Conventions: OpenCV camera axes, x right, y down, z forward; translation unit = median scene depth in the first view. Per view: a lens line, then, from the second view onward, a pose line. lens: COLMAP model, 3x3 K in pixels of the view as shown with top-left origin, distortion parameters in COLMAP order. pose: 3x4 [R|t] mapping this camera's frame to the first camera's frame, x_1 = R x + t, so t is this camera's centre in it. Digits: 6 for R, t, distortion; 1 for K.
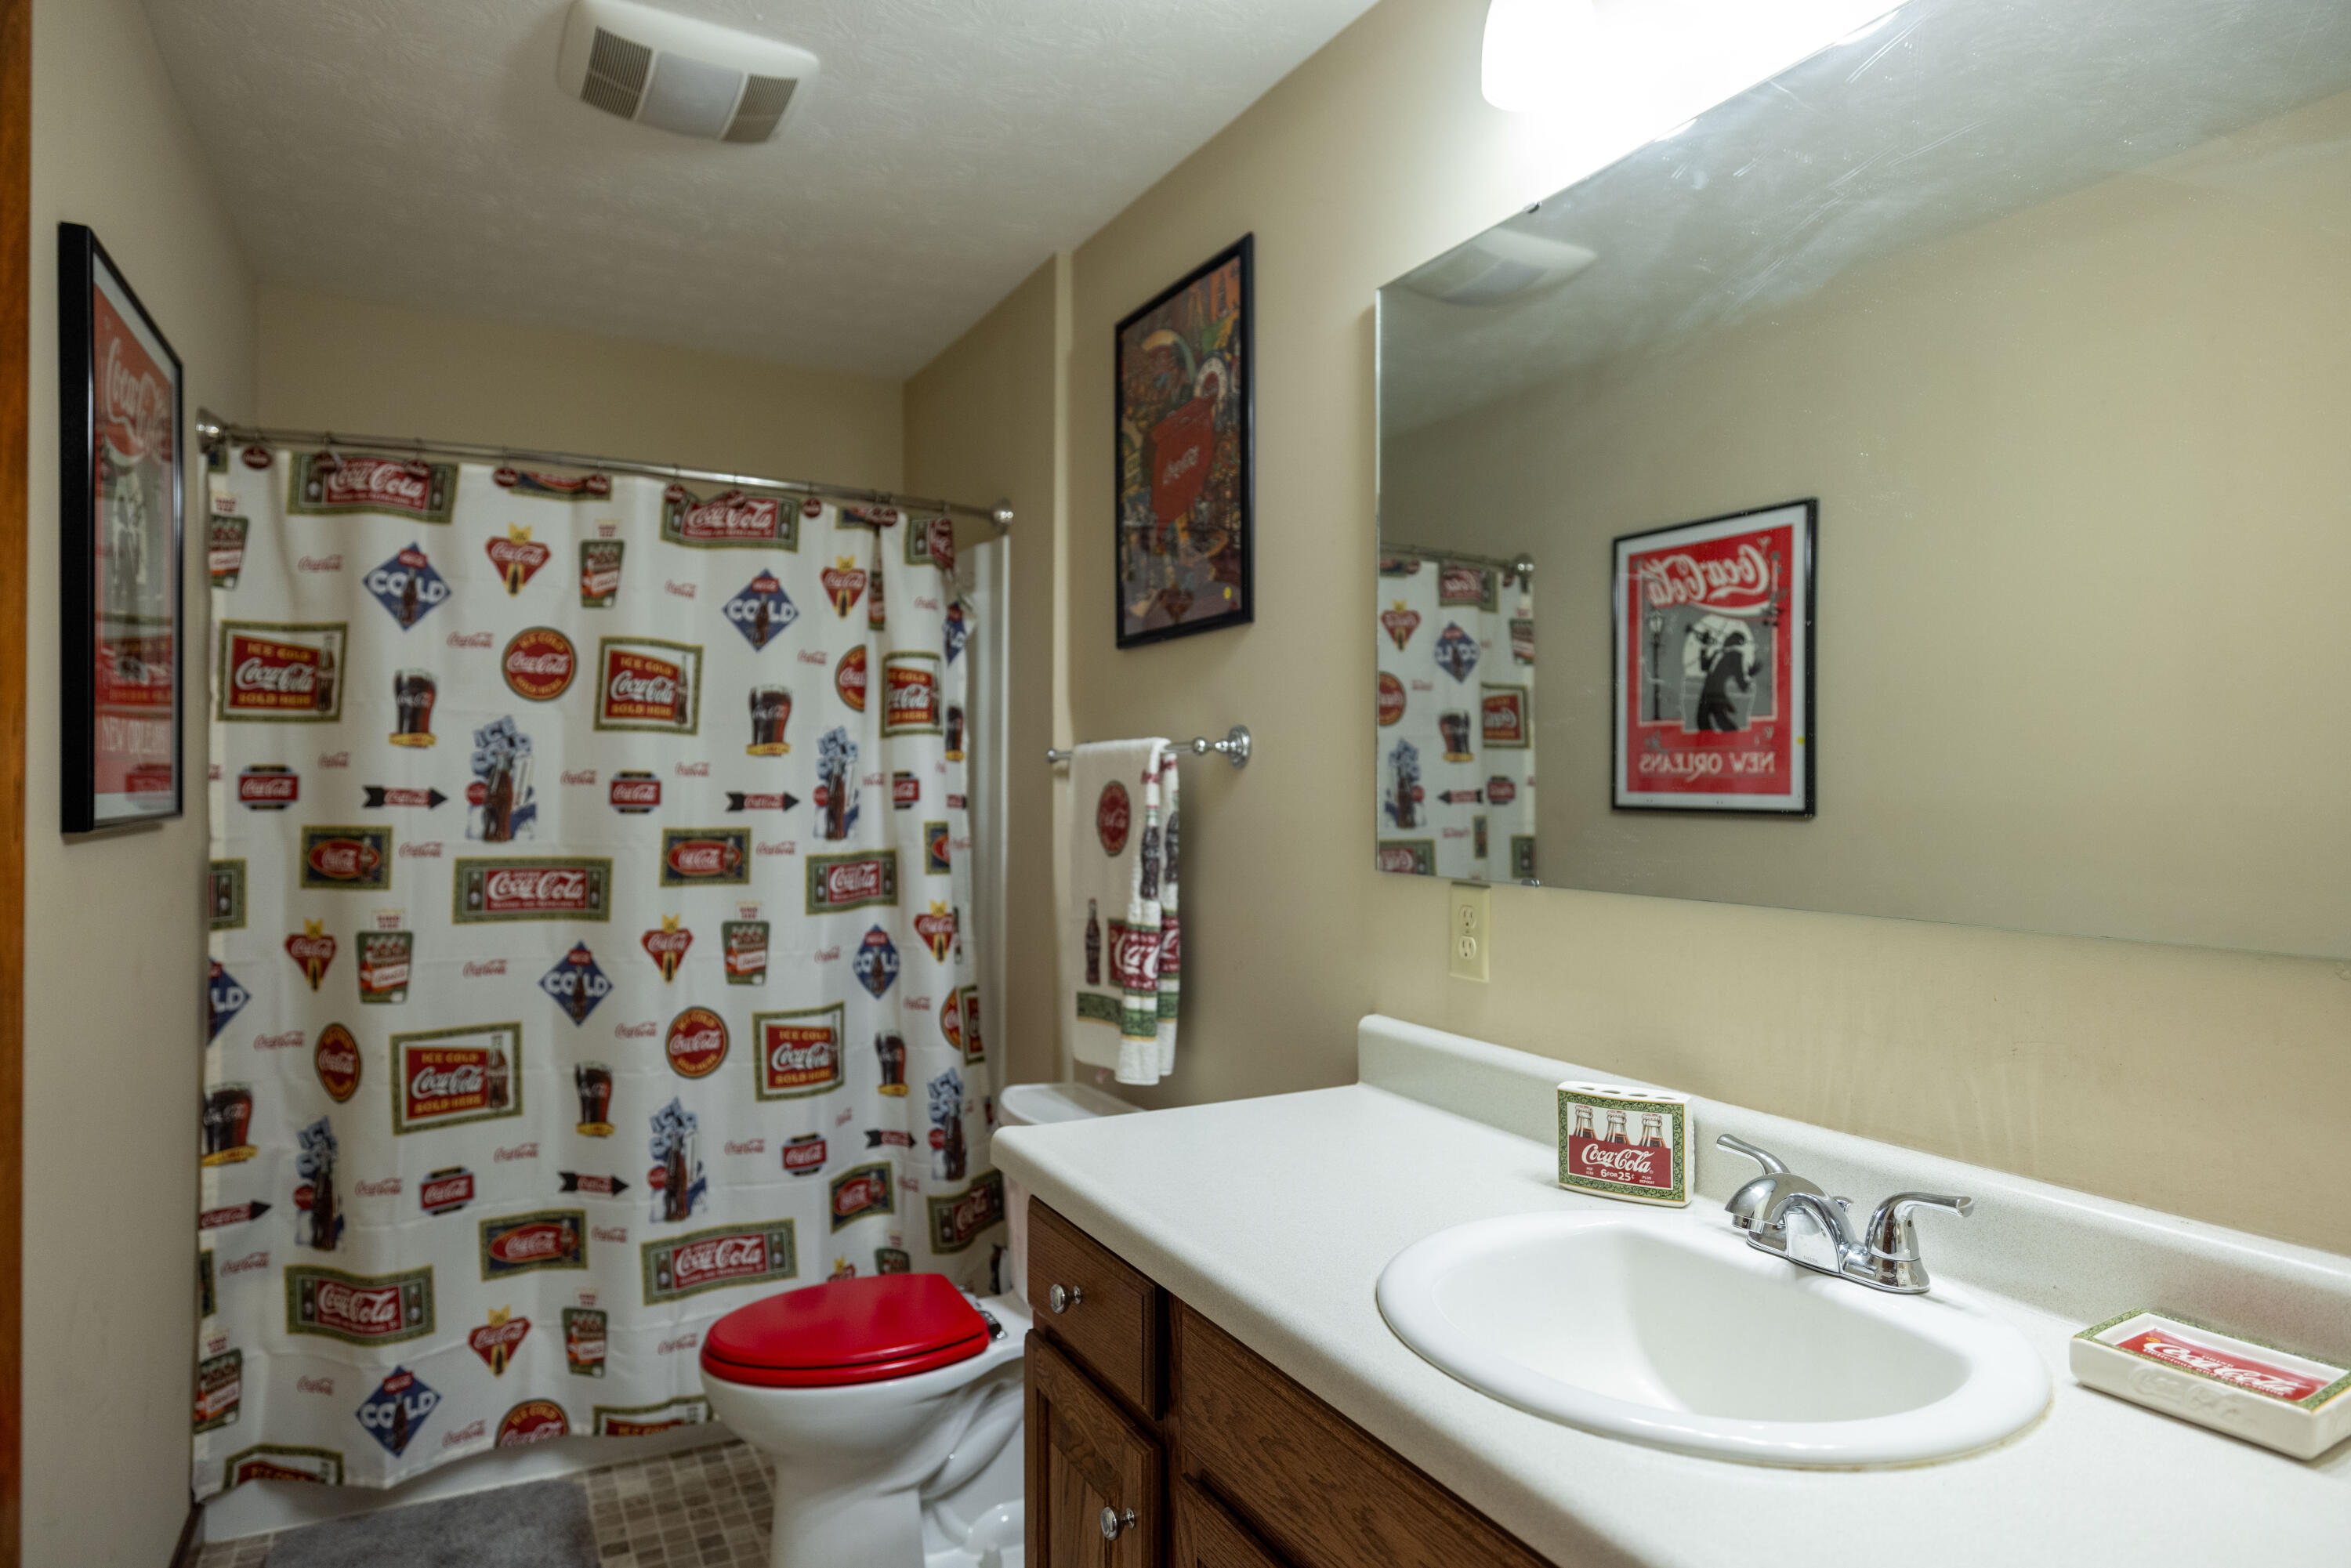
lens RADIAL K [[1360.9, 0, 1168.7], [0, 1360.9, 772.3], [0, 0, 1]] dist [-0.002365, -0.002355]
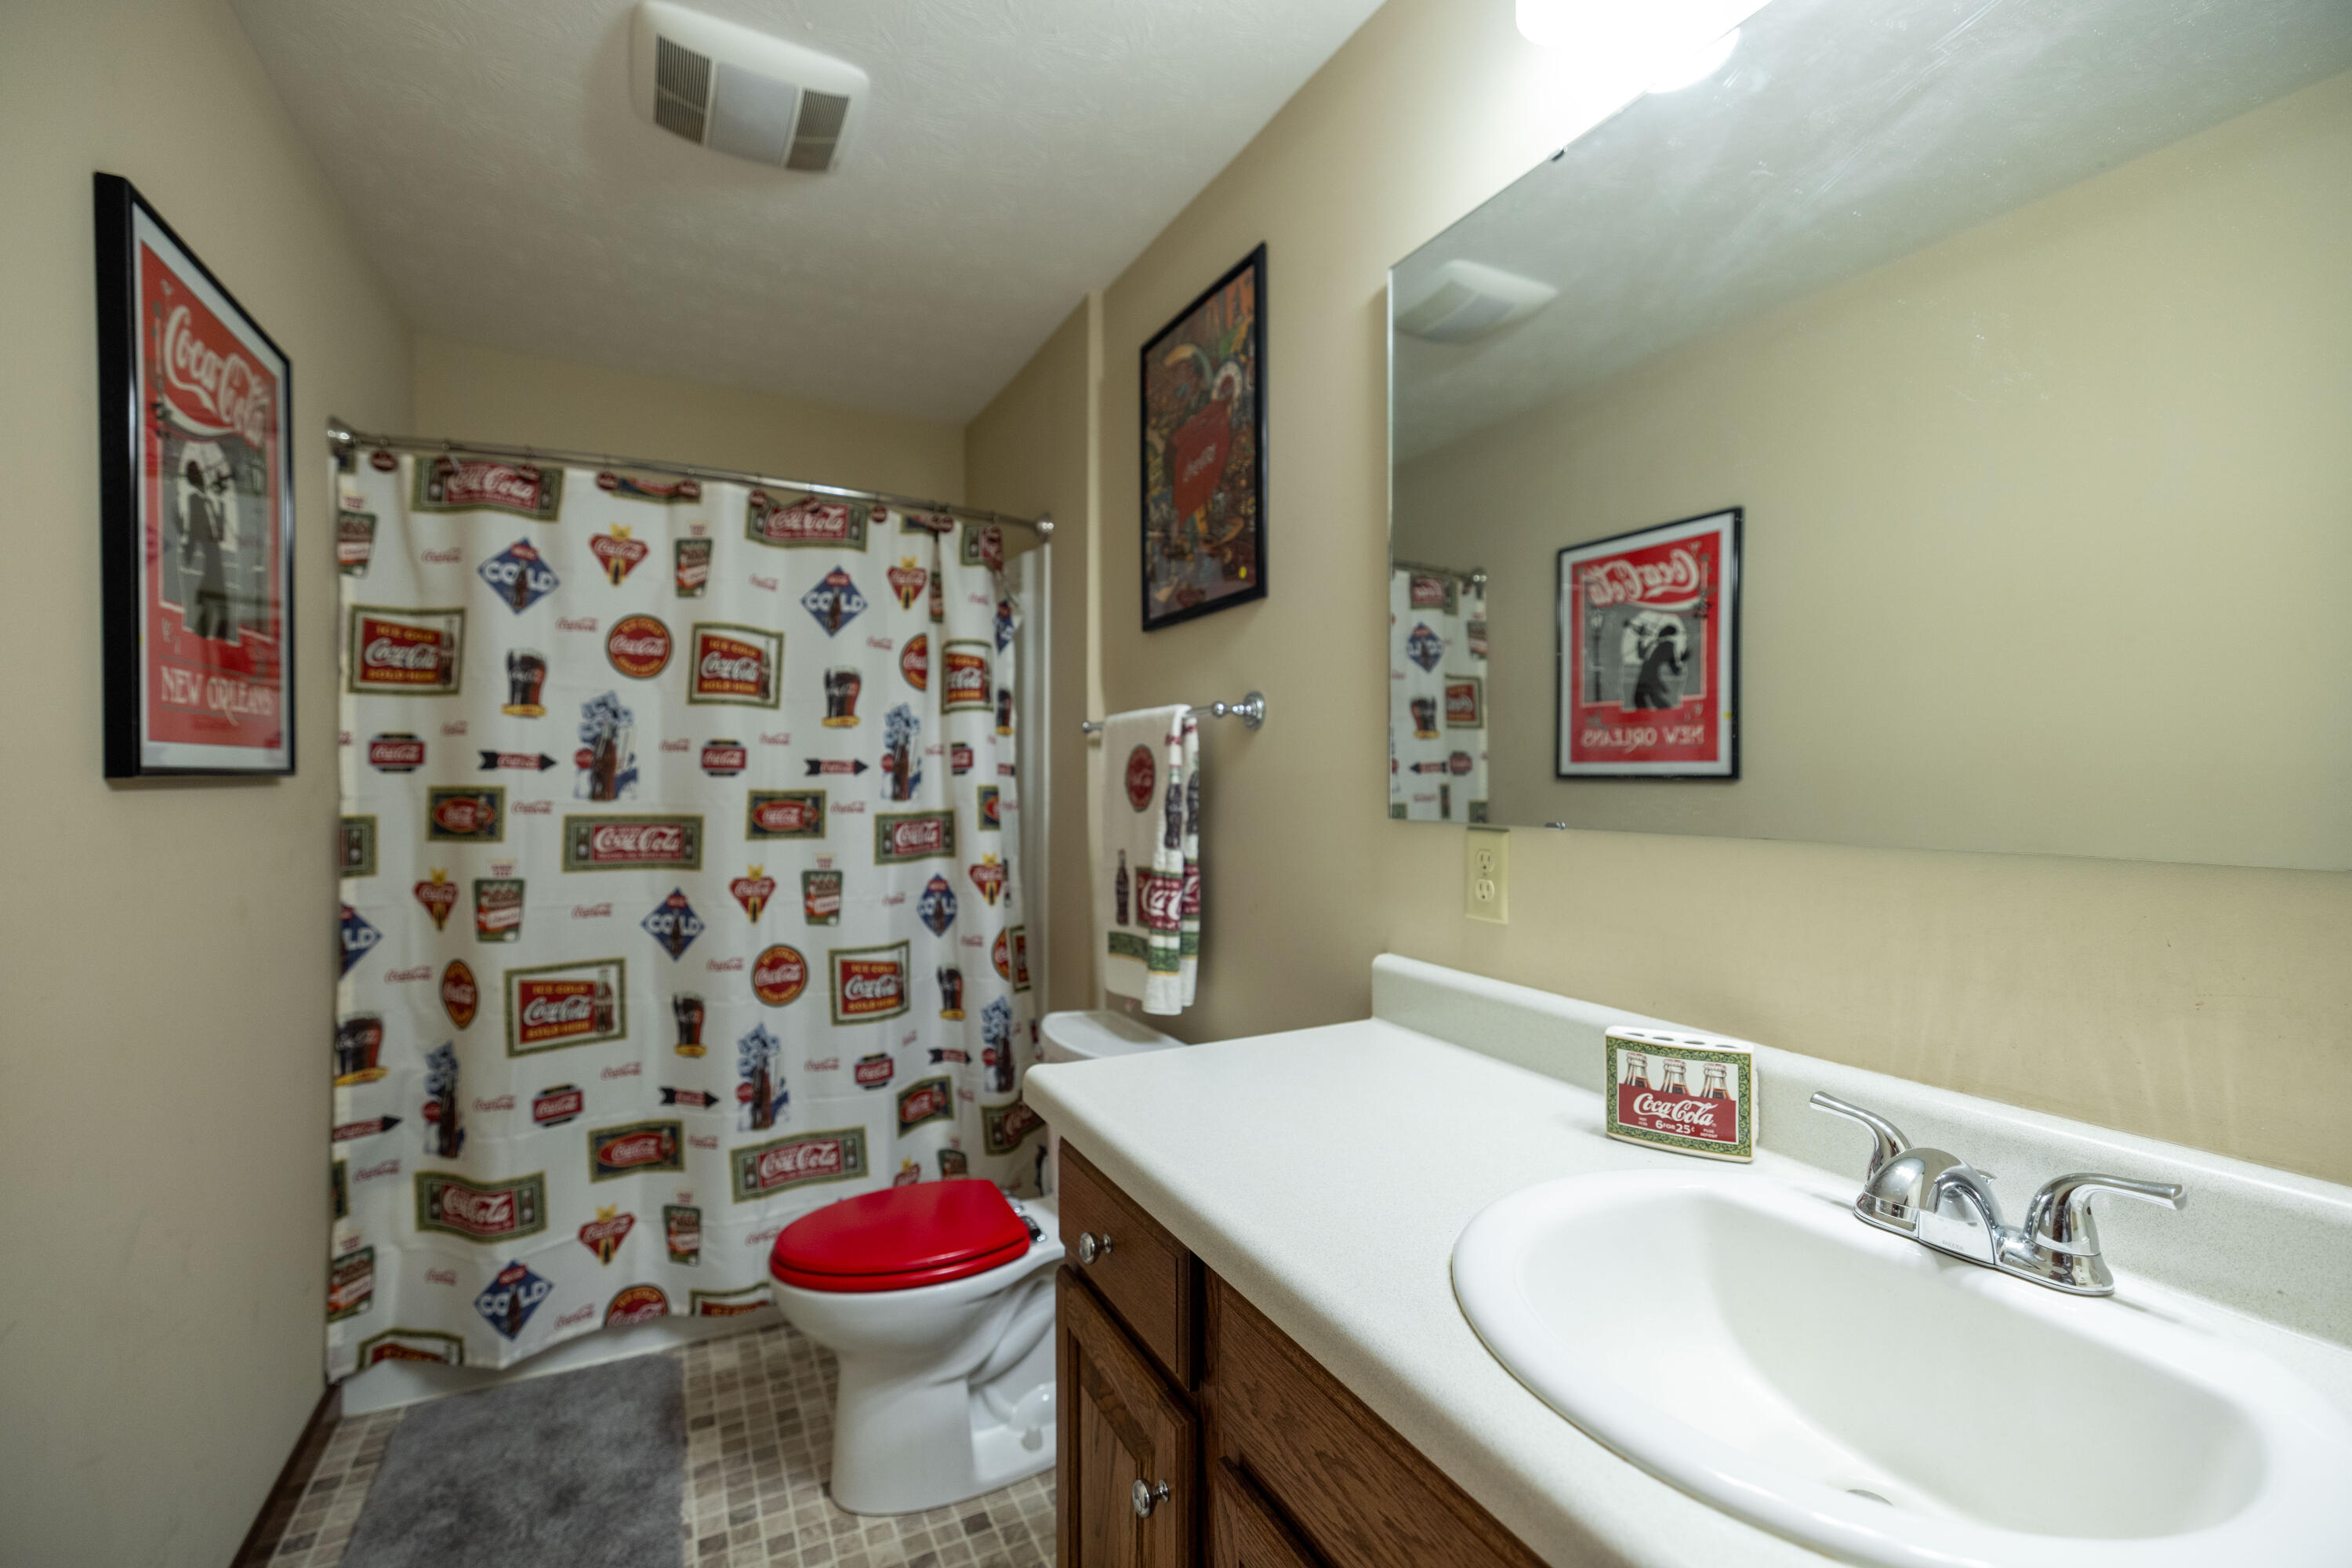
lens RADIAL K [[979.5, 0, 1167.7], [0, 979.5, 782.3], [0, 0, 1]] dist [-0.000220, -0.000091]
pose [[0.999962, -0.001660, -0.008525, -0.010273], [0.001762, 0.999926, 0.012038, 0.026222], [0.008504, -0.012052, 0.999891, 0.178268]]
